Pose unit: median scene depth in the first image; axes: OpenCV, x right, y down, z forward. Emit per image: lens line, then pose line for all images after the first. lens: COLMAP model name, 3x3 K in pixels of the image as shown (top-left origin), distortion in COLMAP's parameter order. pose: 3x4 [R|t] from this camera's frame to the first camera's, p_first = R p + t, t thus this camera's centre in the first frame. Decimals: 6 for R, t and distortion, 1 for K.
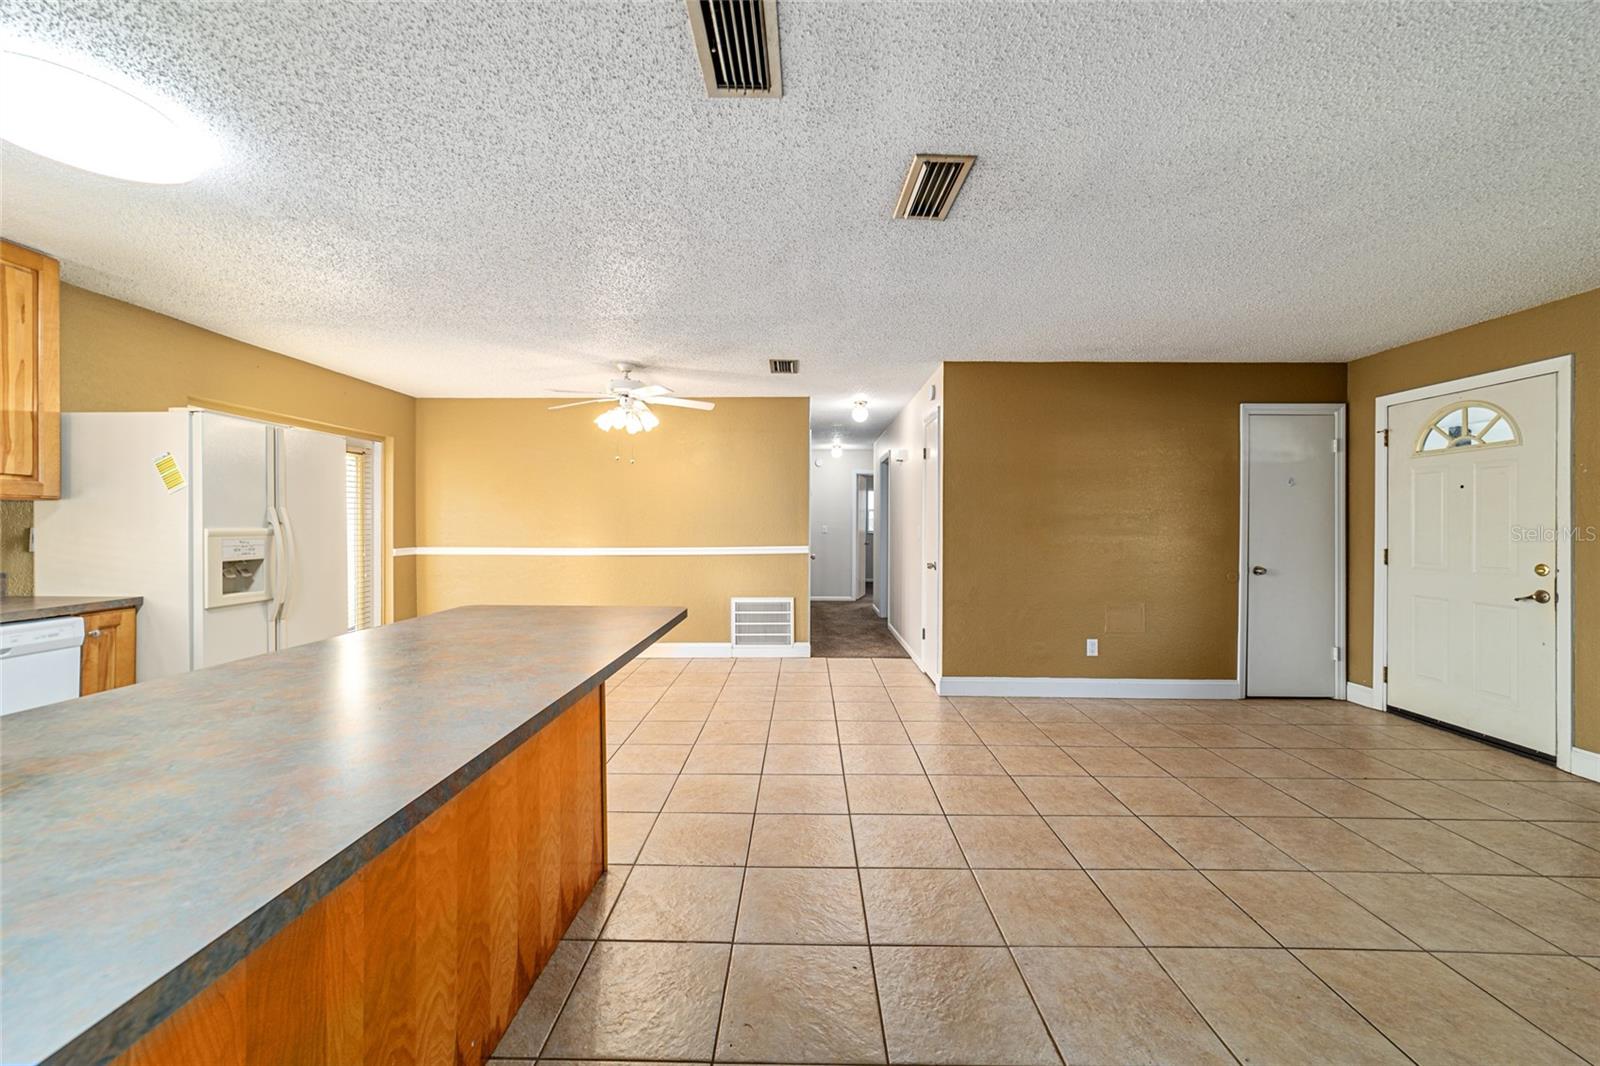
lens RADIAL K [[616.6, 0, 795.4], [0, 616.6, 525.1], [0, 0, 1]] dist [-0.019622, 0.009431]
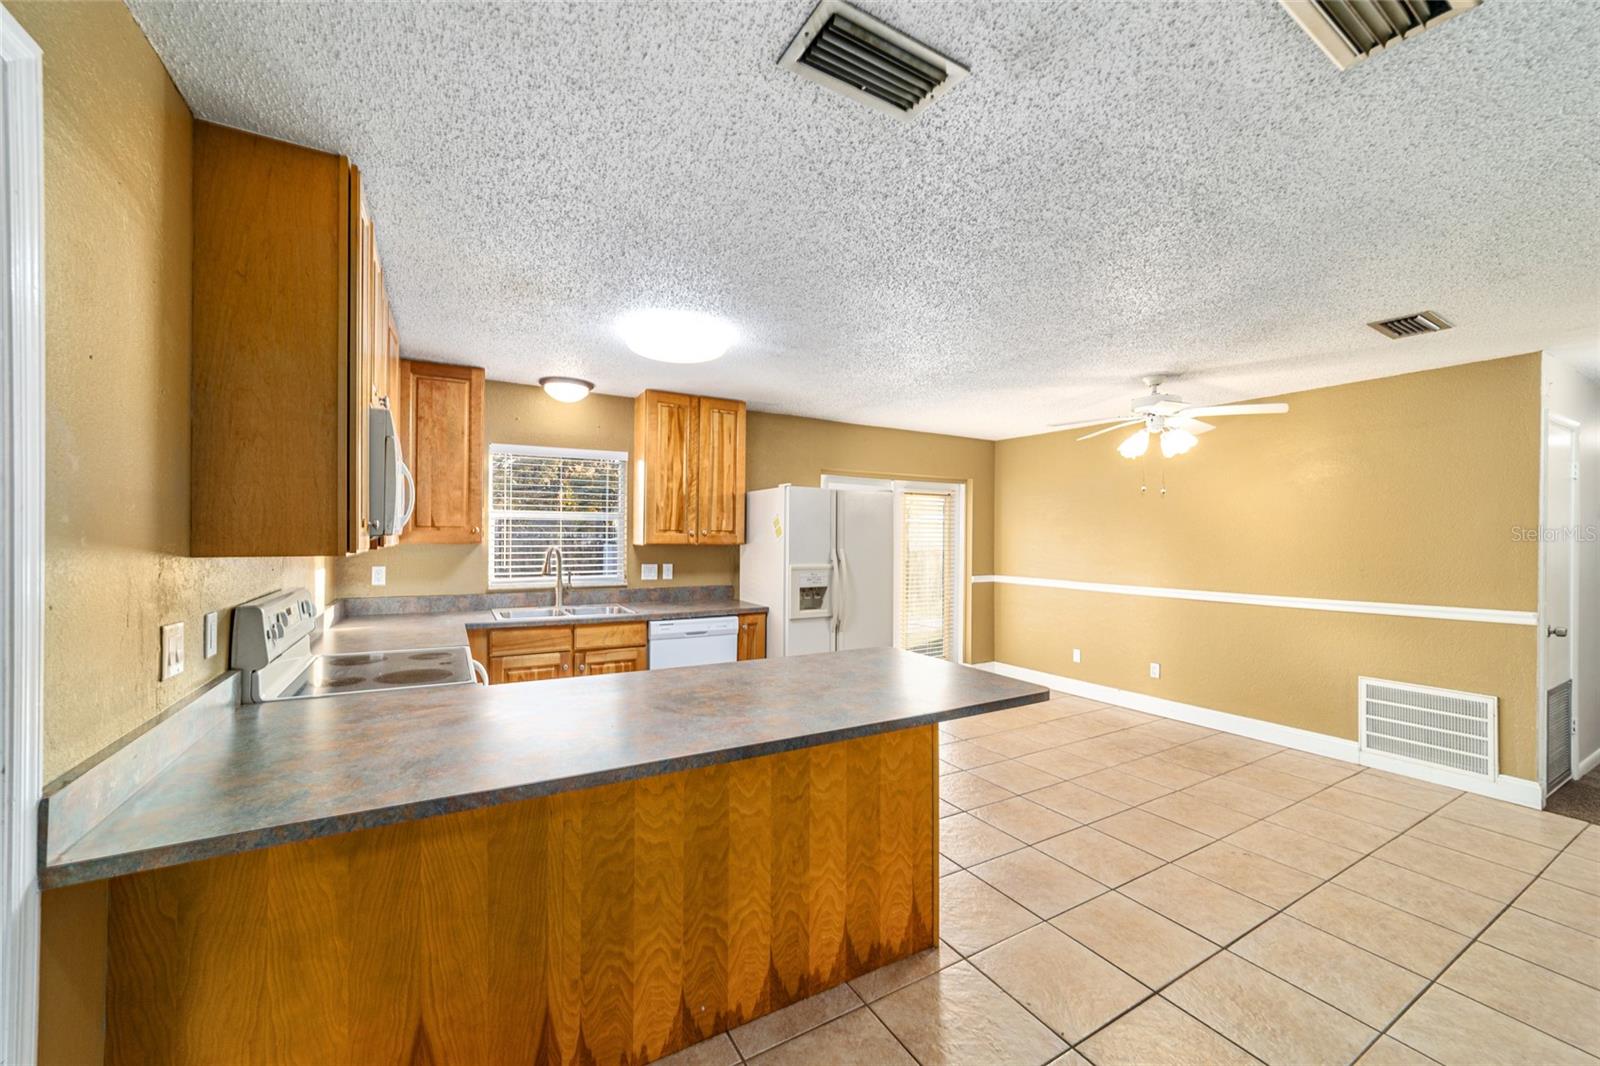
lens RADIAL K [[614.6, 0, 796.3], [0, 614.6, 535.0], [0, 0, 1]] dist [-0.020036, 0.009052]
pose [[0.510149, 0.002096, -0.860084, 0.216033], [-0.008745, 0.999958, -0.002751, -0.042339], [0.860042, 0.008925, 0.510146, 0.170182]]
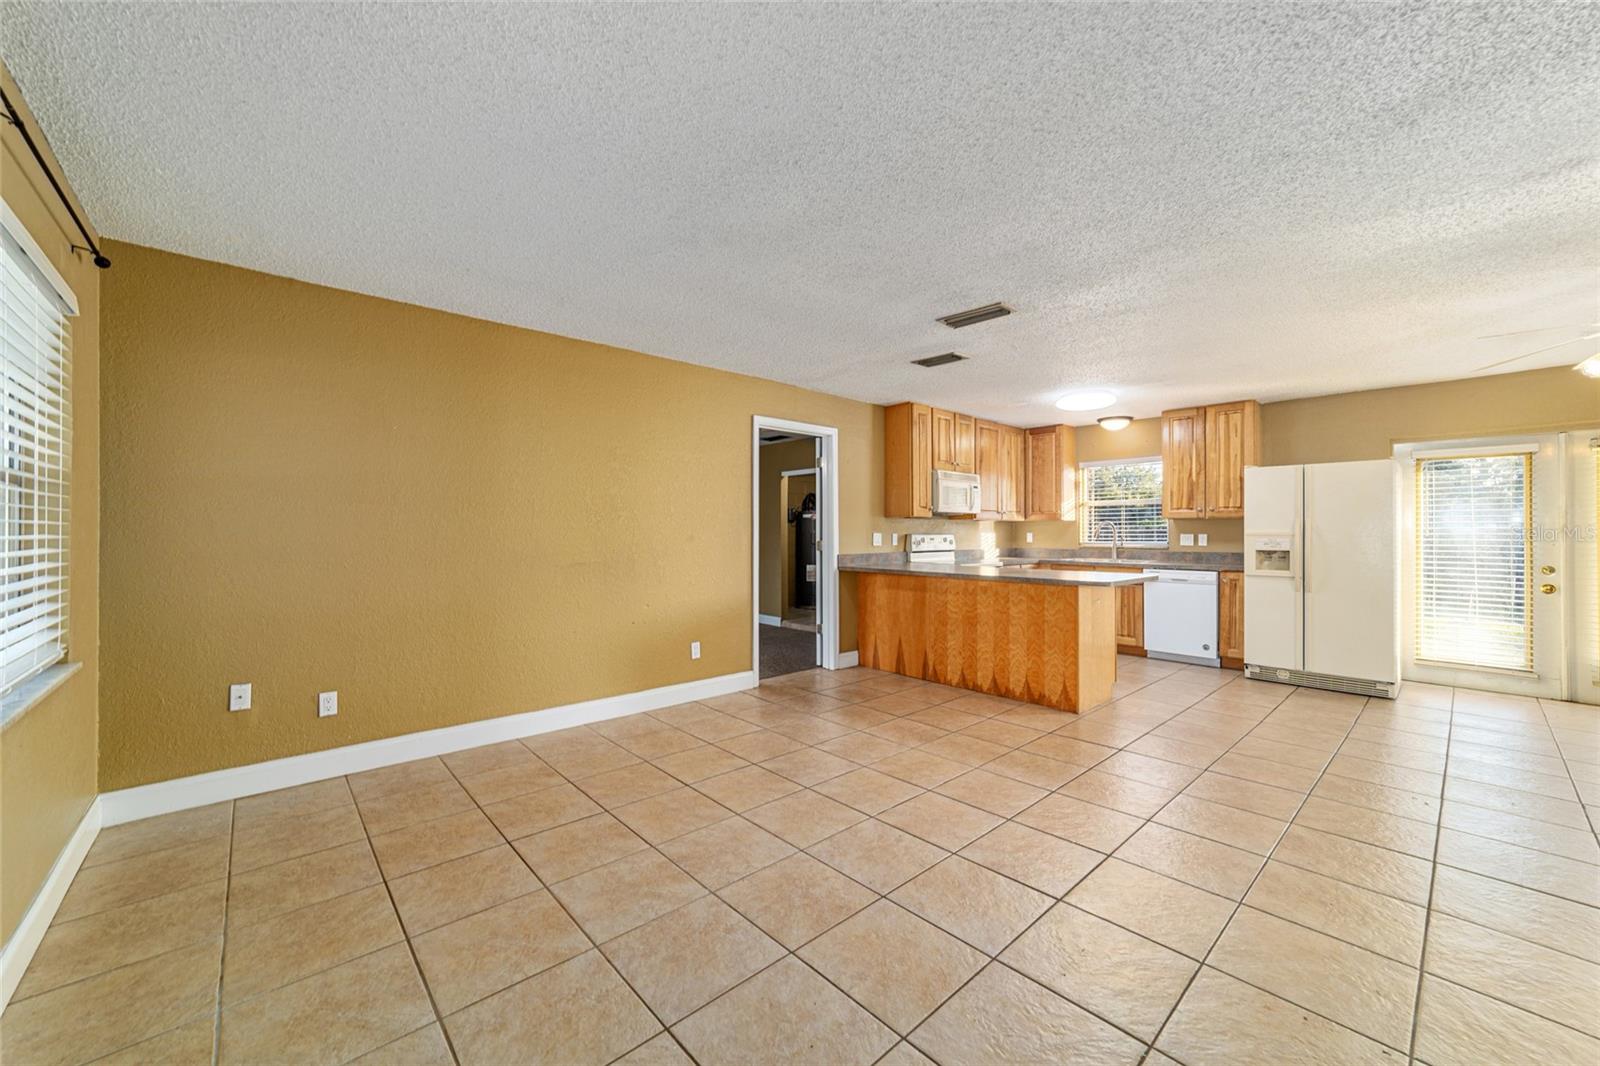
lens RADIAL K [[613.2, 0, 796.9], [0, 613.2, 528.5], [0, 0, 1]] dist [-0.019280, 0.009262]
pose [[-0.733910, -0.006485, -0.679216, 0.850032], [-0.002644, 0.999974, -0.006690, 0.008372], [0.679242, -0.003114, -0.733908, 0.959118]]
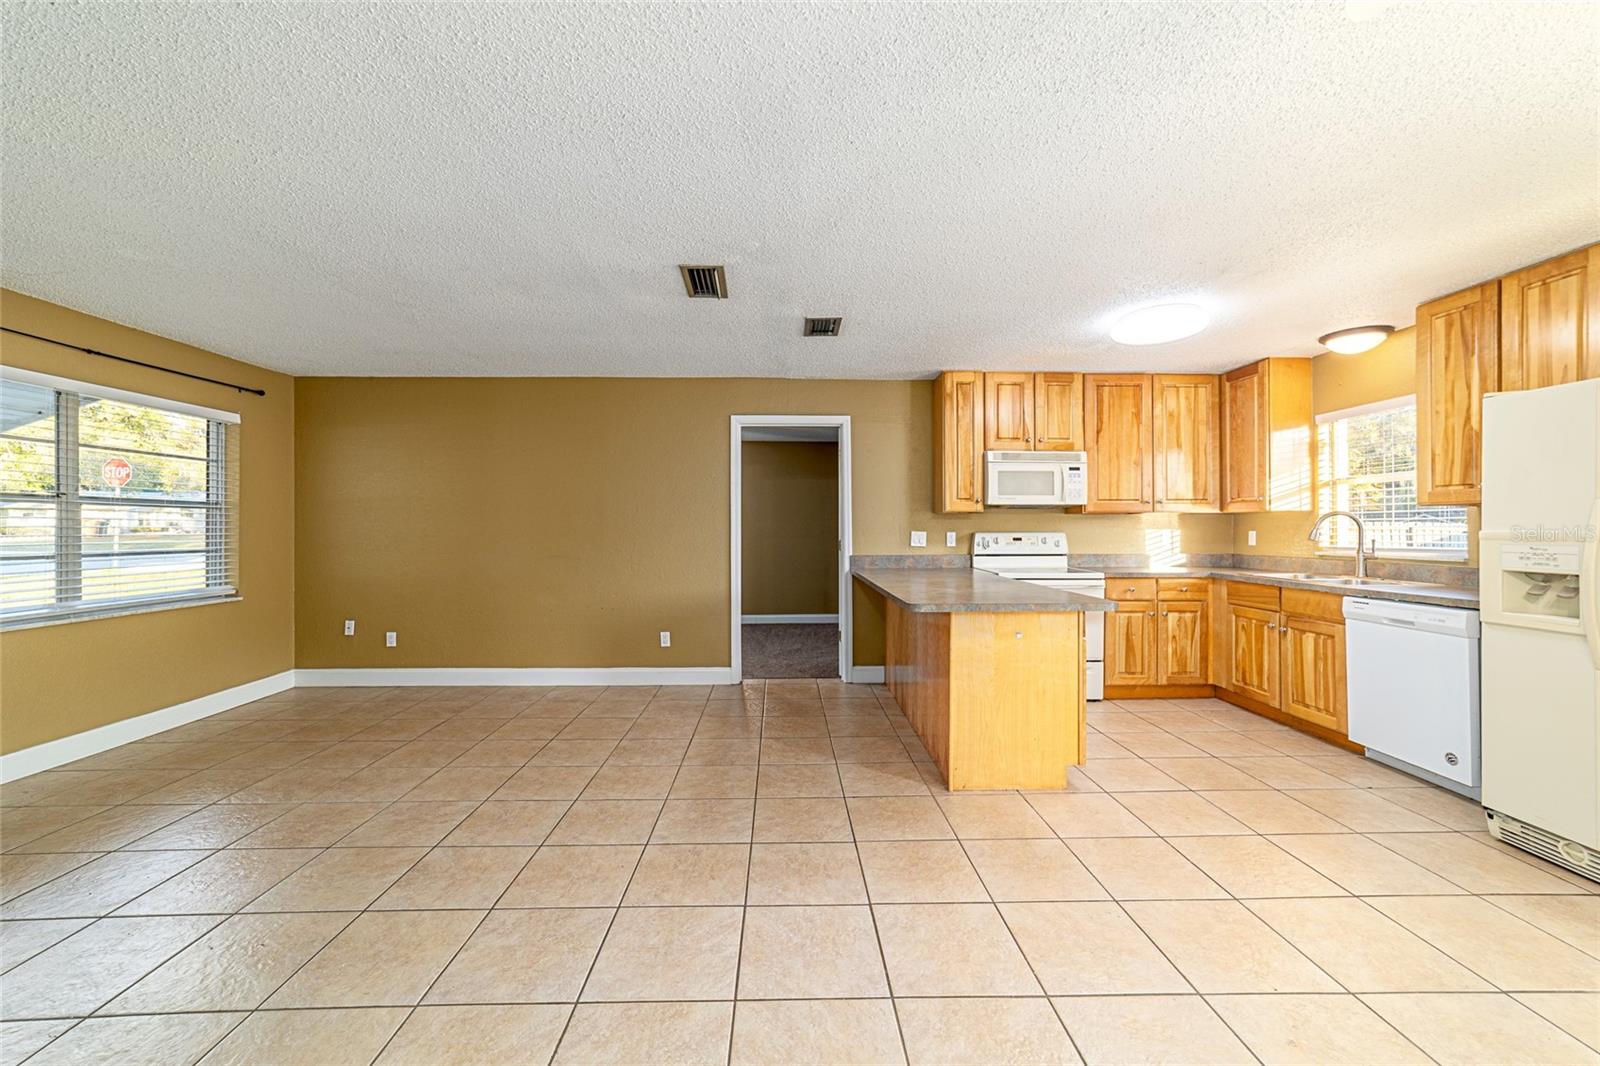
lens RADIAL K [[616.6, 0, 795.4], [0, 616.6, 525.1], [0, 0, 1]] dist [-0.019622, 0.009431]
pose [[-0.999270, -0.001171, -0.038176, 0.037663], [-0.001045, 0.999994, -0.003306, 0.000926], [0.038179, -0.003264, -0.999266, 1.238046]]
